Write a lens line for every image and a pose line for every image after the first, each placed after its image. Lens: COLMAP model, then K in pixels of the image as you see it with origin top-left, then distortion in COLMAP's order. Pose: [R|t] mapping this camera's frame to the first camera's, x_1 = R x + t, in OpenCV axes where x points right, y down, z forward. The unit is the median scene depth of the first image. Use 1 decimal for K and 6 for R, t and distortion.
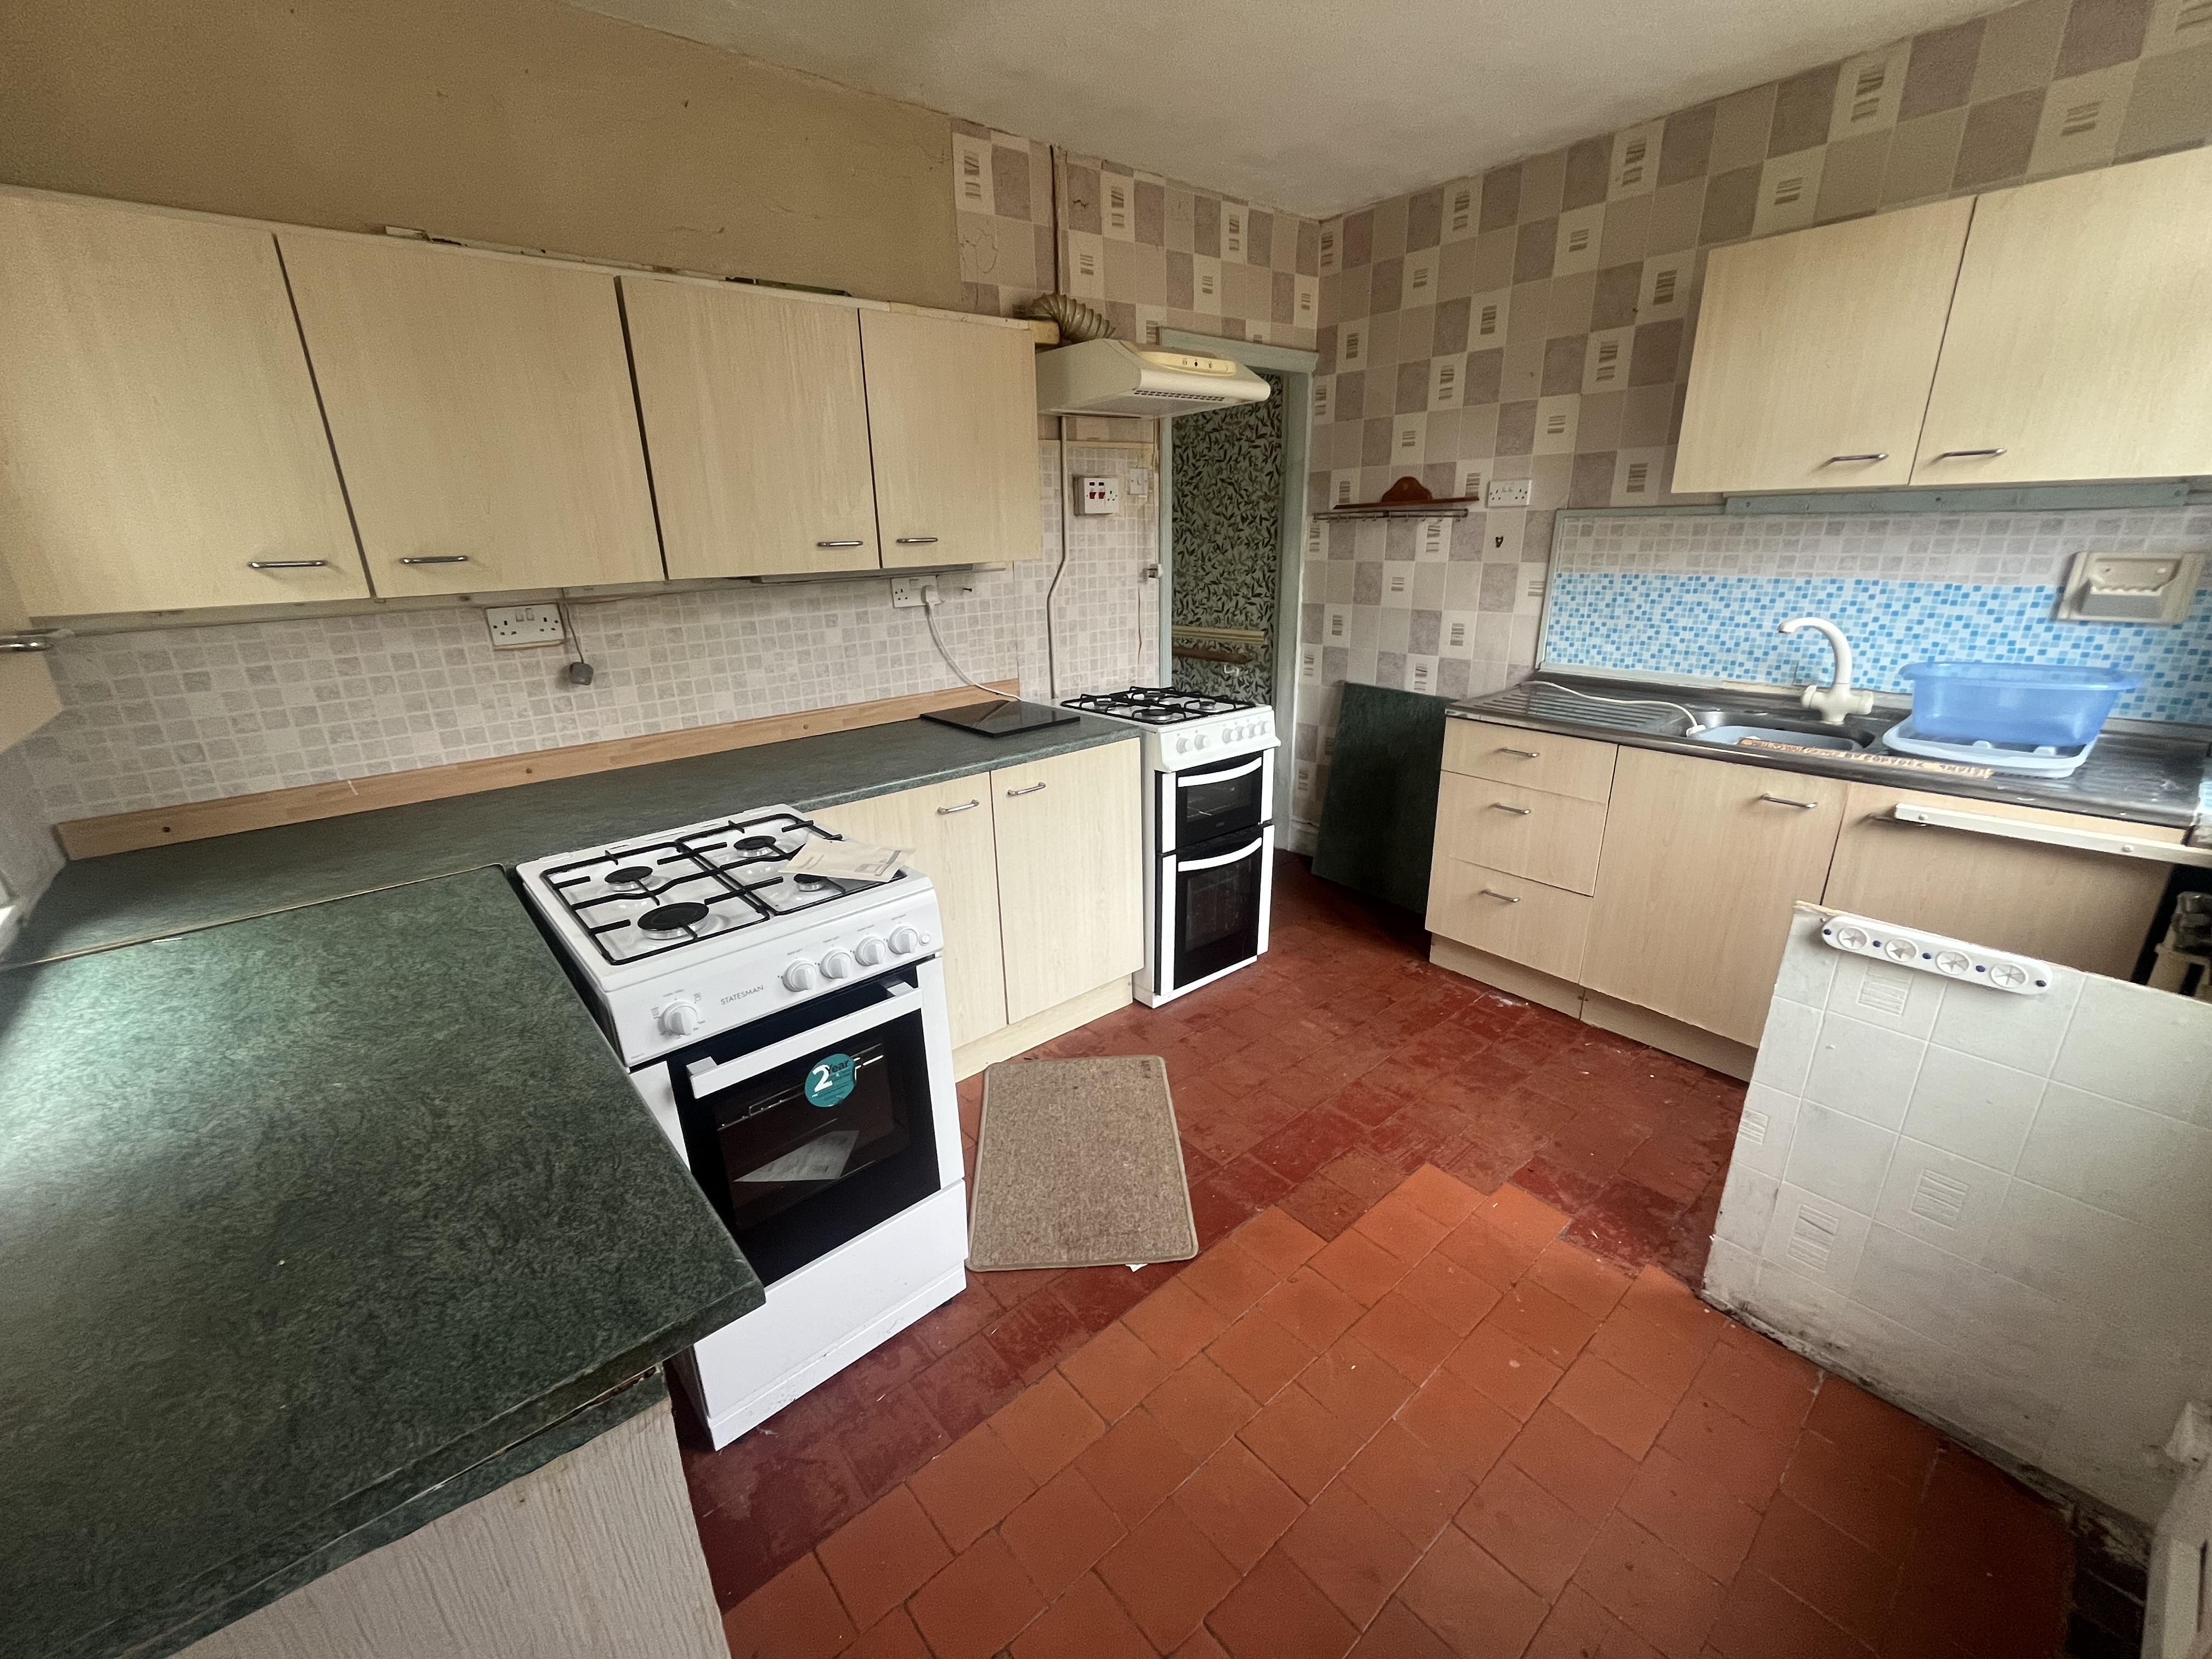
lens RADIAL K [[901.9, 0, 1099.6], [0, 901.9, 832.2], [0, 0, 1]] dist [-0.001630, -0.000058]
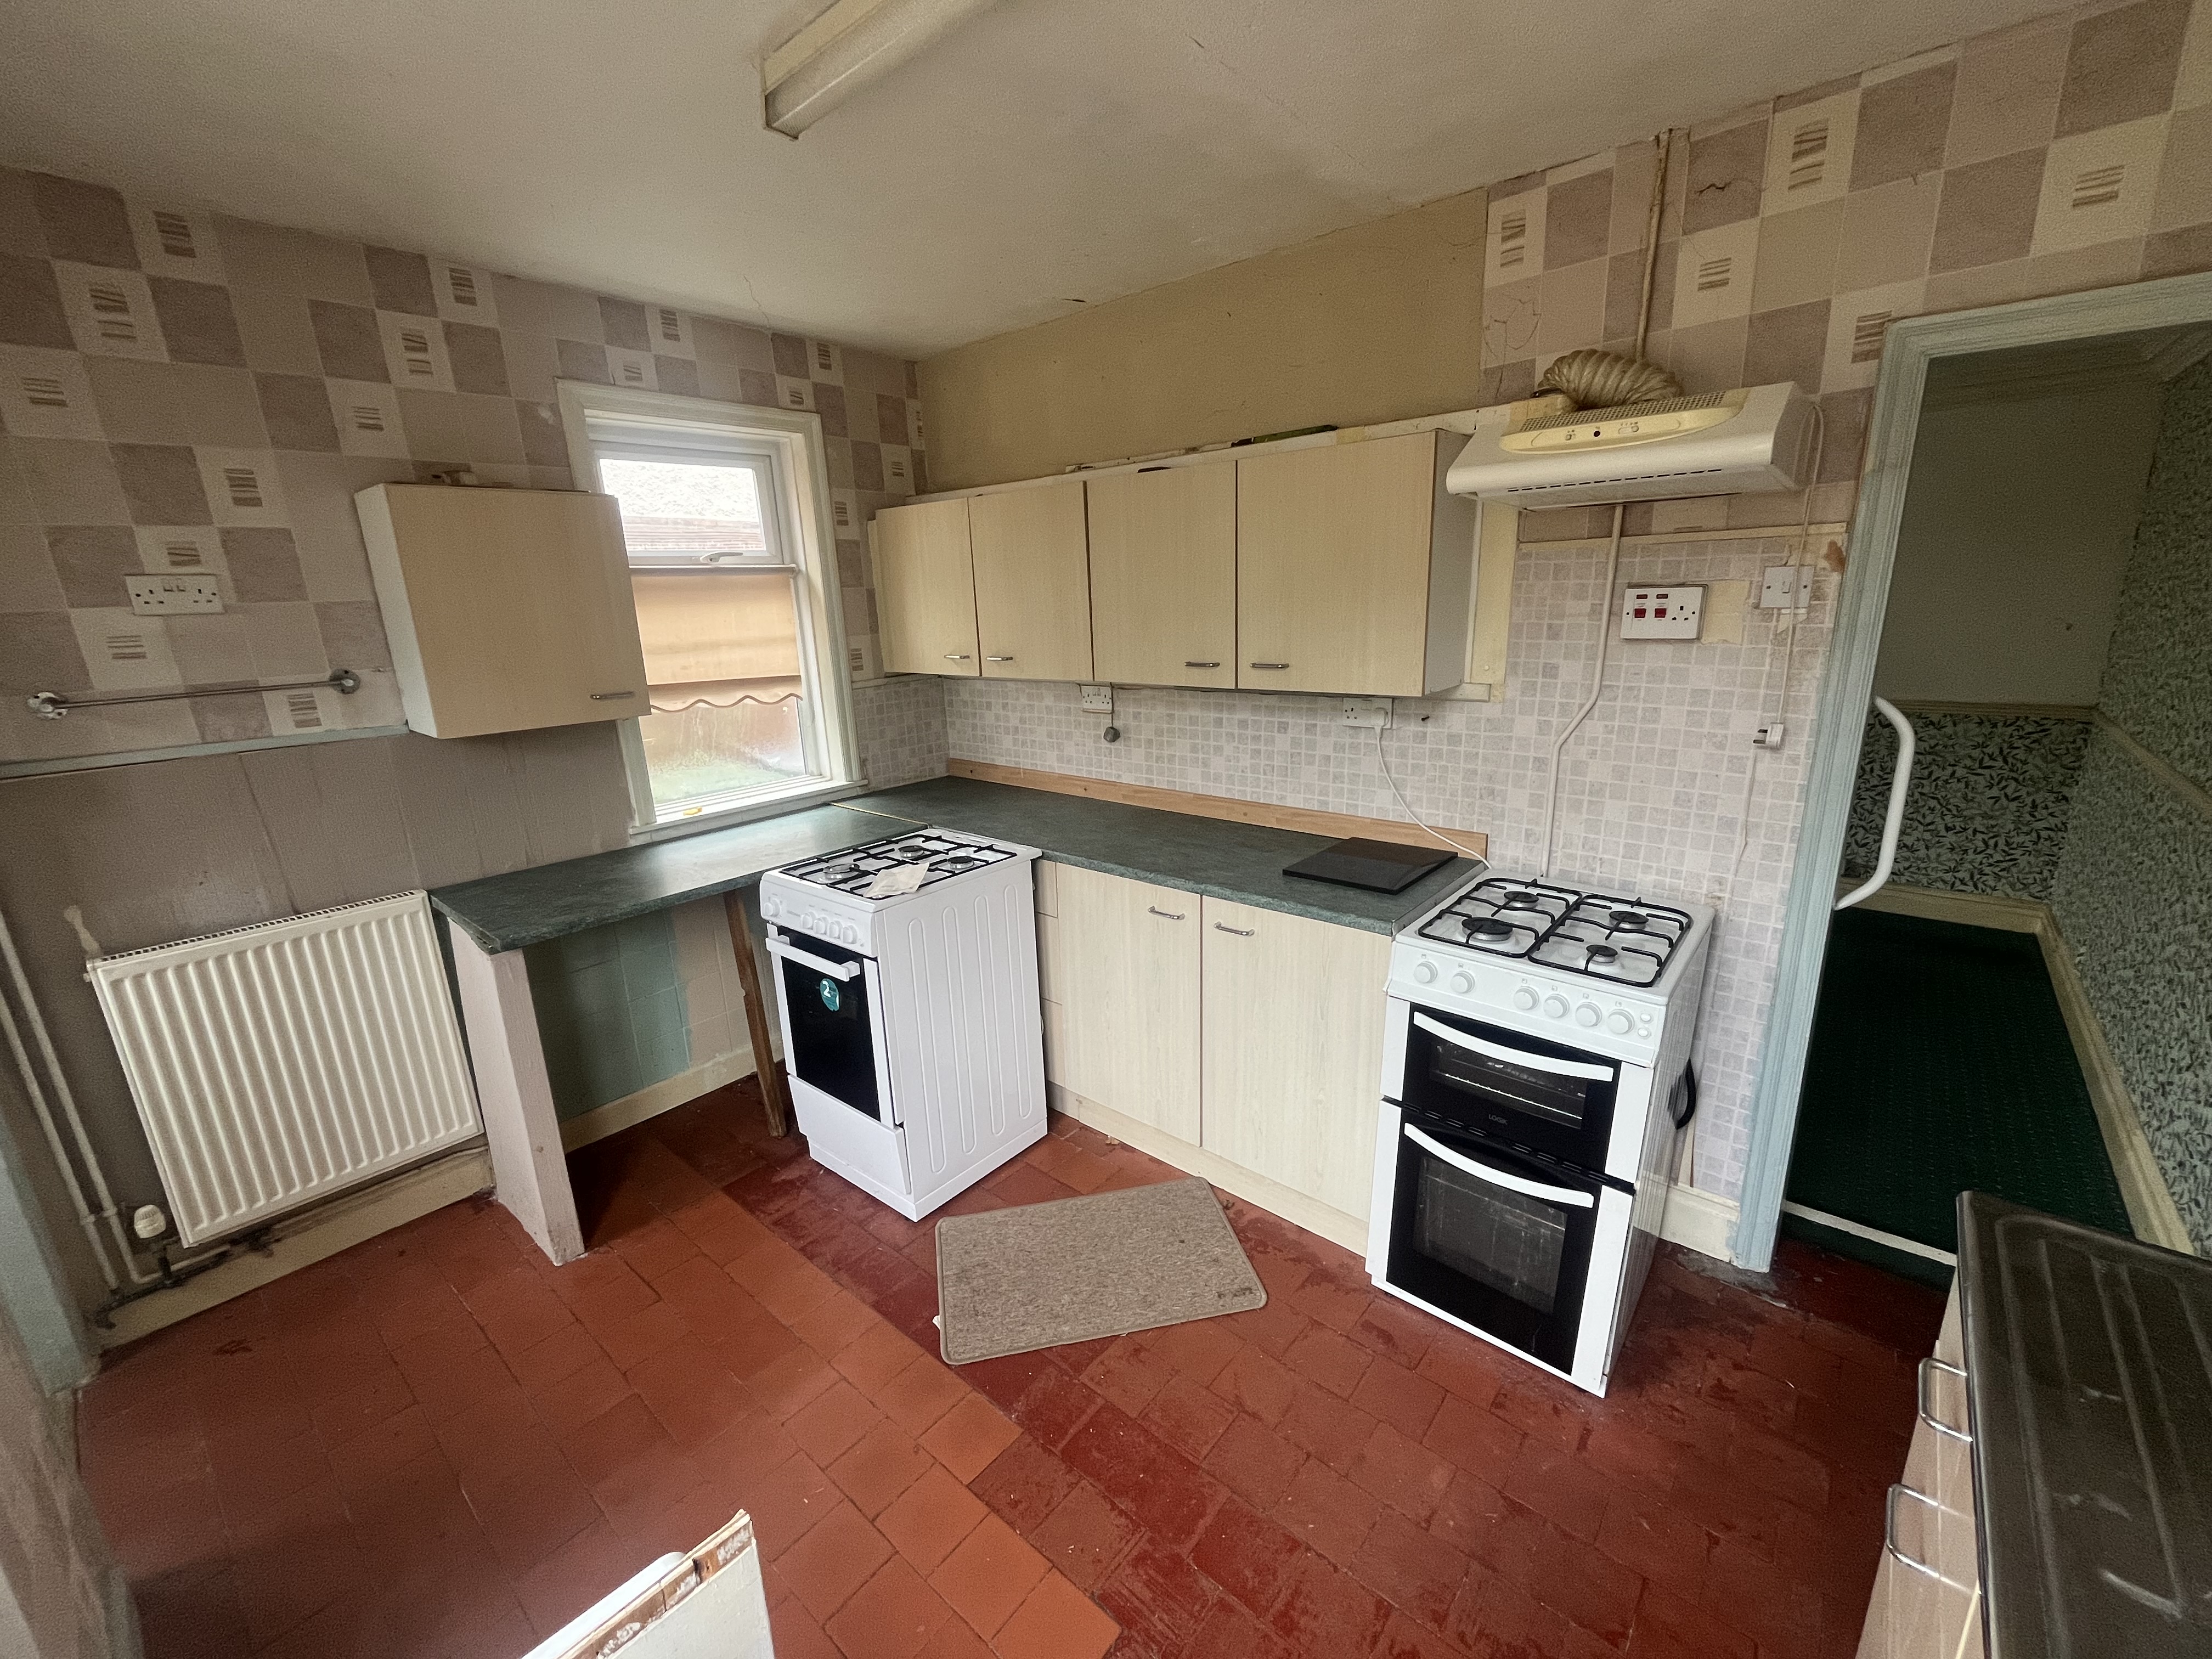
lens RADIAL K [[901.9, 0, 1101.4], [0, 901.9, 832.2], [0, 0, 1]] dist [-0.001630, -0.000058]
pose [[0.158548, 0.268449, -0.950157, 0.719082], [-0.296912, 0.930749, 0.213422, -0.282722], [0.941651, 0.248275, 0.227275, 0.582417]]
